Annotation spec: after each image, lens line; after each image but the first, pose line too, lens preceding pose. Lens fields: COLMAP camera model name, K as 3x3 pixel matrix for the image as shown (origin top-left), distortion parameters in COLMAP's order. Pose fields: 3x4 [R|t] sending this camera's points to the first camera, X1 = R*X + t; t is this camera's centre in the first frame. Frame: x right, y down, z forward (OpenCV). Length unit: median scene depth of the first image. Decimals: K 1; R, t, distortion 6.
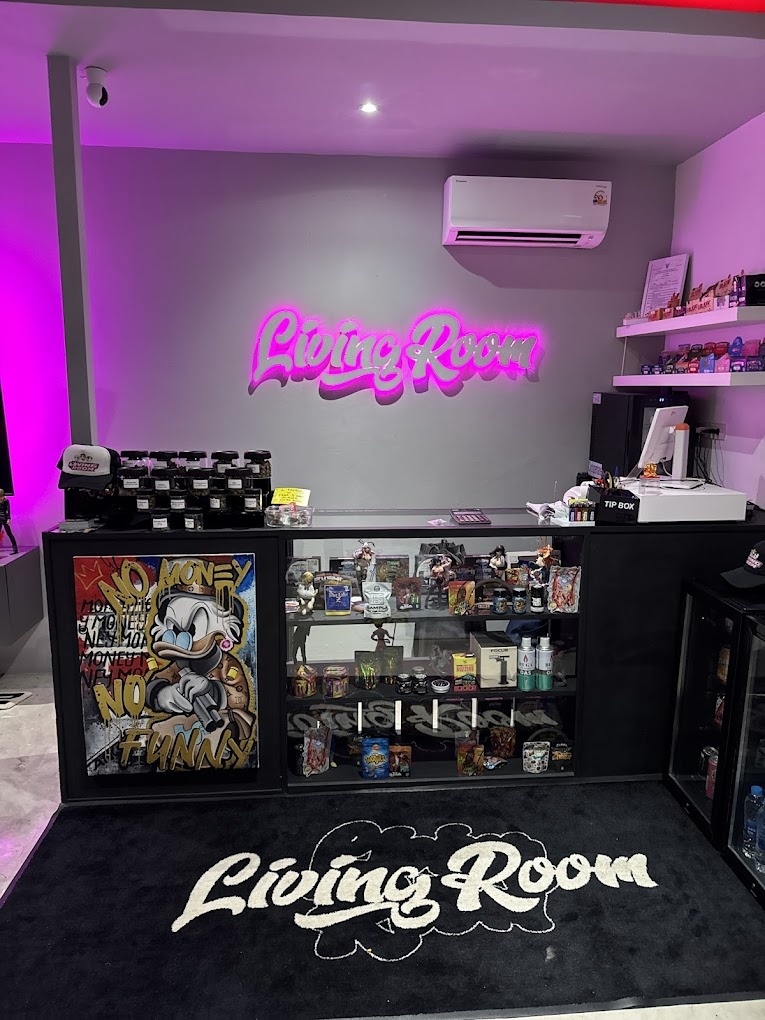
lens RADIAL K [[759.1, 0, 382.1], [0, 759.1, 516.3], [0, 0, 1]] dist [0.057490, -0.030166]
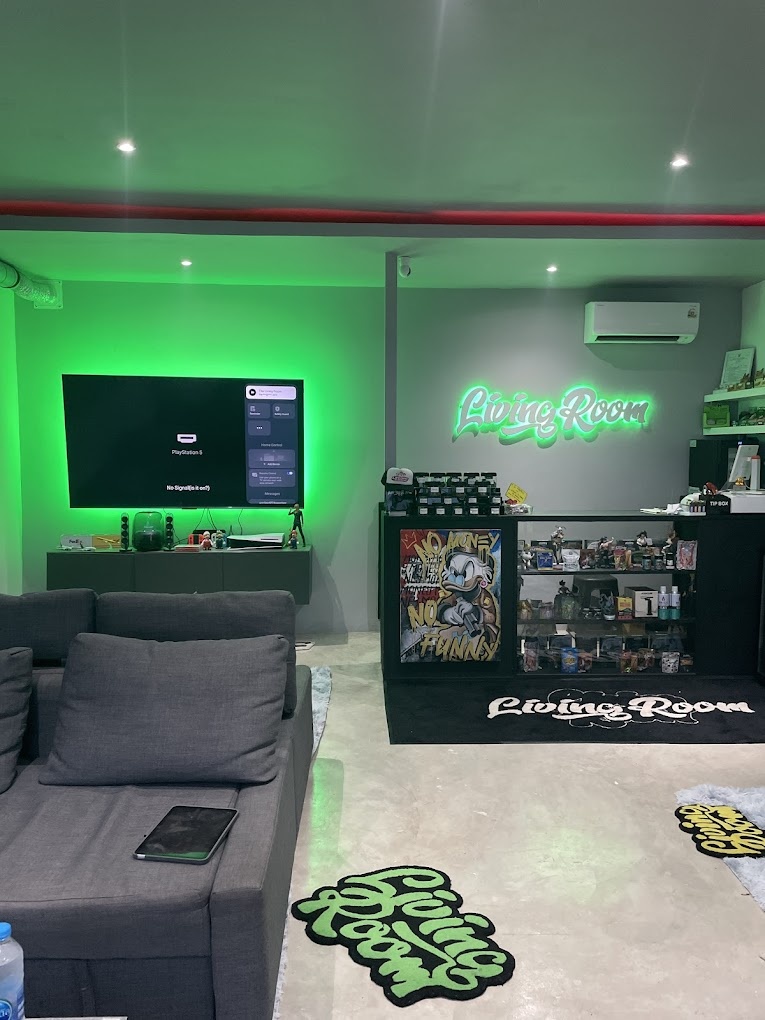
lens RADIAL K [[758.3, 0, 385.3], [0, 758.3, 507.2], [0, 0, 1]] dist [0.019922, -0.015967]
pose [[0.998003, -0.000033, -0.063168, -0.309708], [-0.005954, 0.995498, -0.094599, 0.156647], [0.062887, 0.094787, 0.993509, -0.680287]]
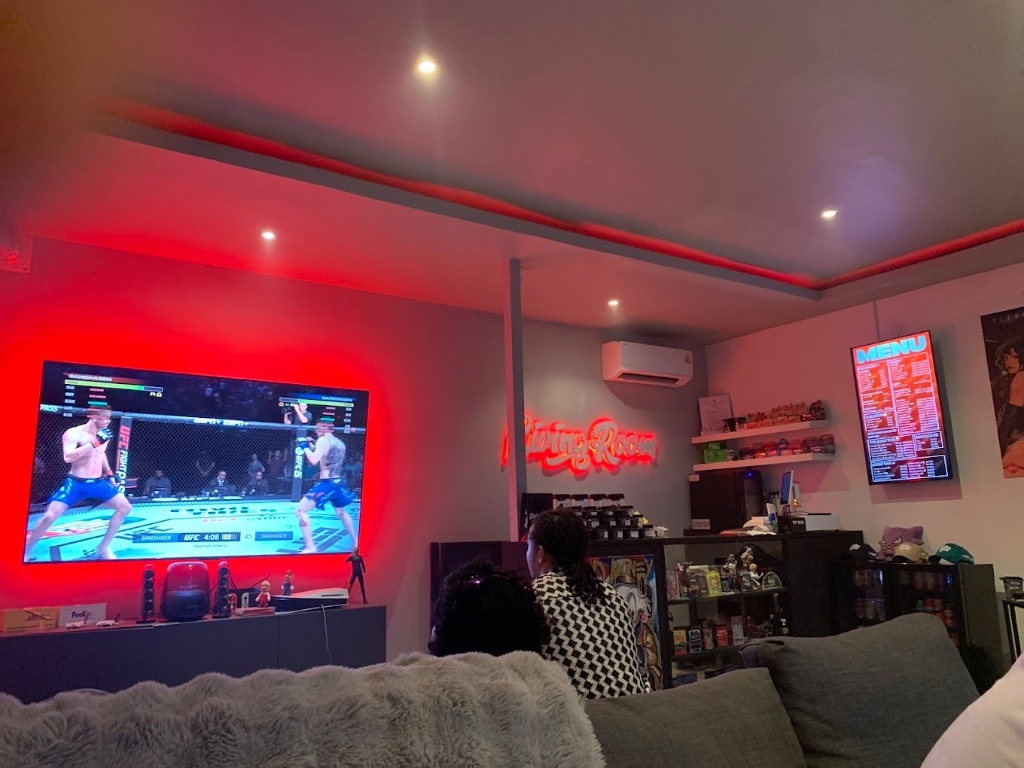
lens RADIAL K [[761.3, 0, 512.8], [0, 761.3, 382.2], [0, 0, 1]] dist [0.019922, -0.015967]
pose [[0.885310, 0.058422, 0.461316, -1.129791], [0.107397, 0.939564, -0.325093, 0.188601], [-0.452428, 0.337352, 0.825532, -0.269169]]
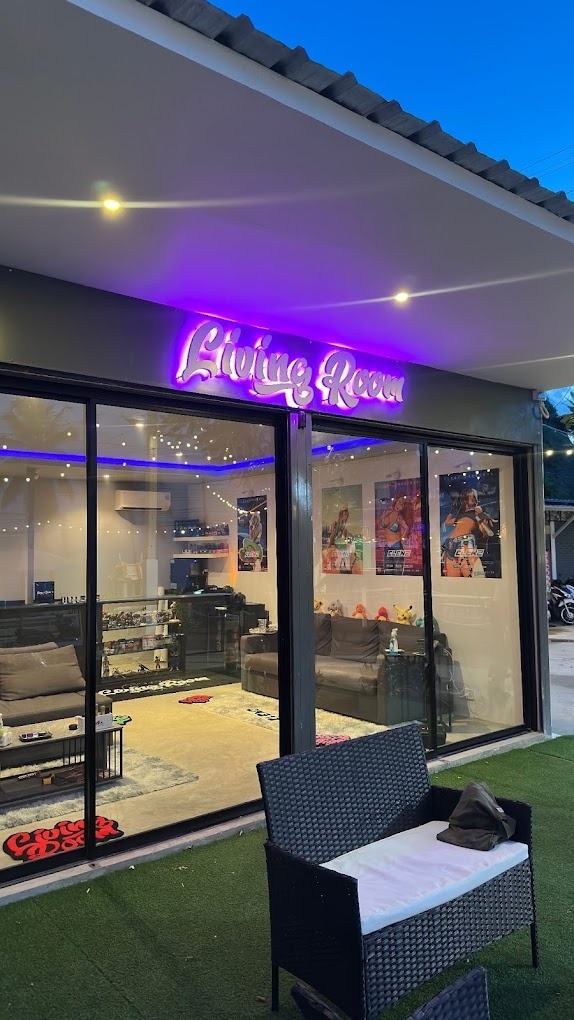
lens RADIAL K [[716.1, 0, 287.6], [0, 716.1, 507.0], [0, 0, 1]] dist [0.050060, 0.000370]
pose [[0.840842, 0.017659, 0.540993, -1.172110], [0.109436, 0.973281, -0.201861, 0.344900], [-0.530103, 0.228937, 0.816443, -2.153907]]
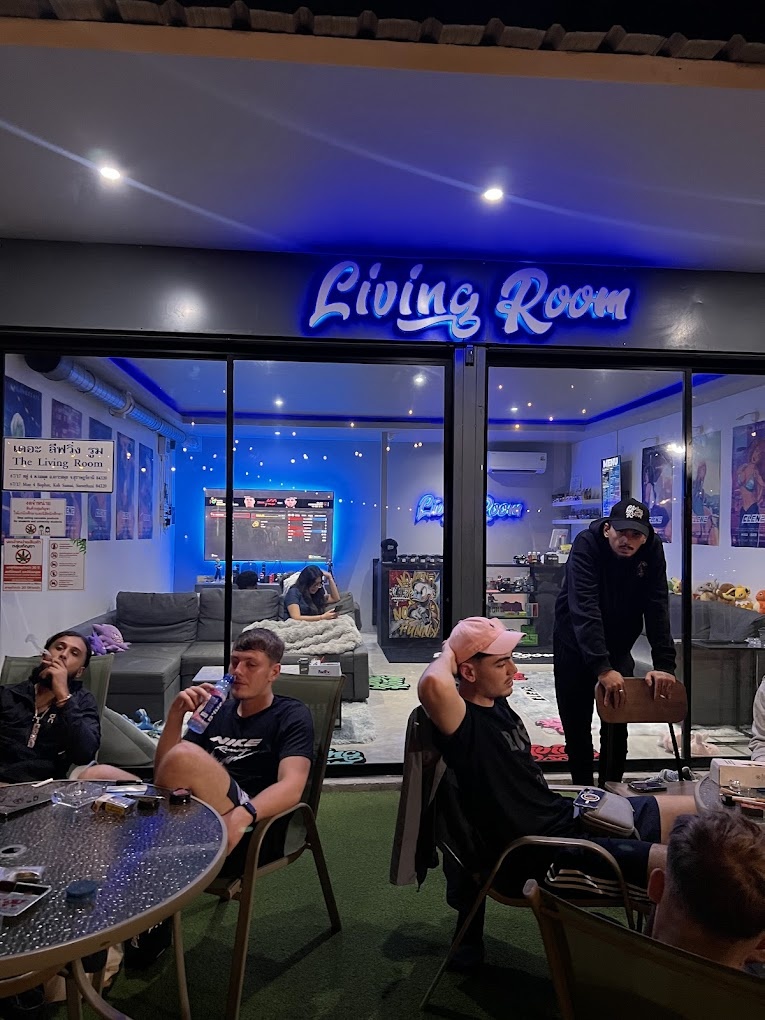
lens RADIAL K [[772.4, 0, 384.2], [0, 772.4, 509.5], [0, 0, 1]] dist [0.030049, -0.000432]
pose [[0.999935, 0.005720, -0.009813, -0.373138], [-0.007520, 0.980871, -0.194514, 0.440076], [0.008513, 0.194575, 0.980851, -2.361494]]
